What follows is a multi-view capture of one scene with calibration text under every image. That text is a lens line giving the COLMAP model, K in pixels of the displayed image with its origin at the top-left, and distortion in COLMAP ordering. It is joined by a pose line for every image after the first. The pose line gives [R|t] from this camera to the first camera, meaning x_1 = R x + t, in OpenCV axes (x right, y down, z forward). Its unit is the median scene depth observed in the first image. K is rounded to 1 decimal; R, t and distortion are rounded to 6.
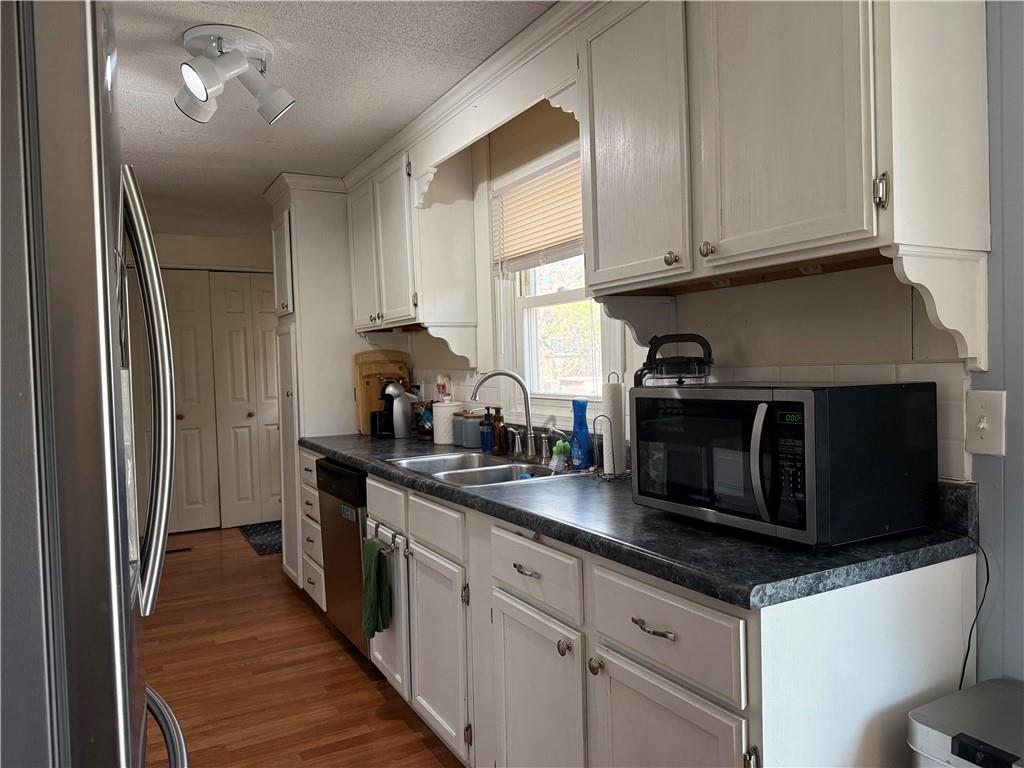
lens RADIAL K [[719.3, 0, 514.3], [0, 719.3, 385.0], [0, 0, 1]] dist [0.057130, -0.062065]
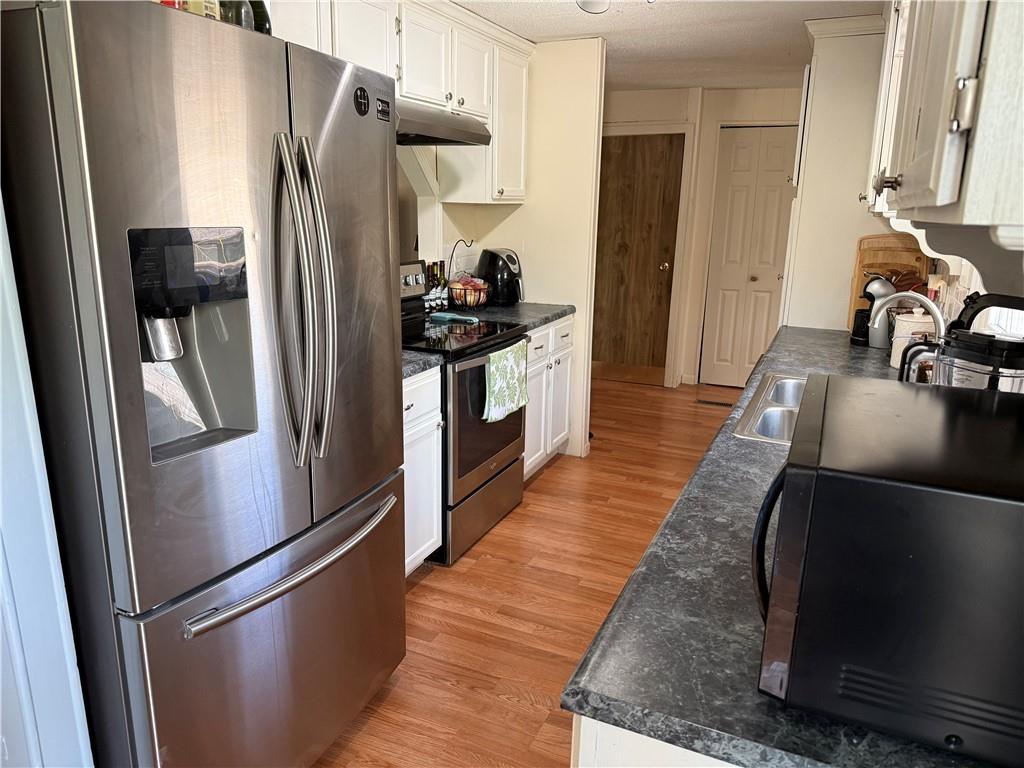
lens RADIAL K [[719.3, 0, 508.1], [0, 719.3, 388.4], [0, 0, 1]] dist [0.057130, -0.062065]
pose [[0.583885, 0.238518, -0.776008, 0.293177], [-0.058999, 0.965806, 0.252463, -0.076904], [0.809690, -0.101626, 0.577992, 0.193361]]
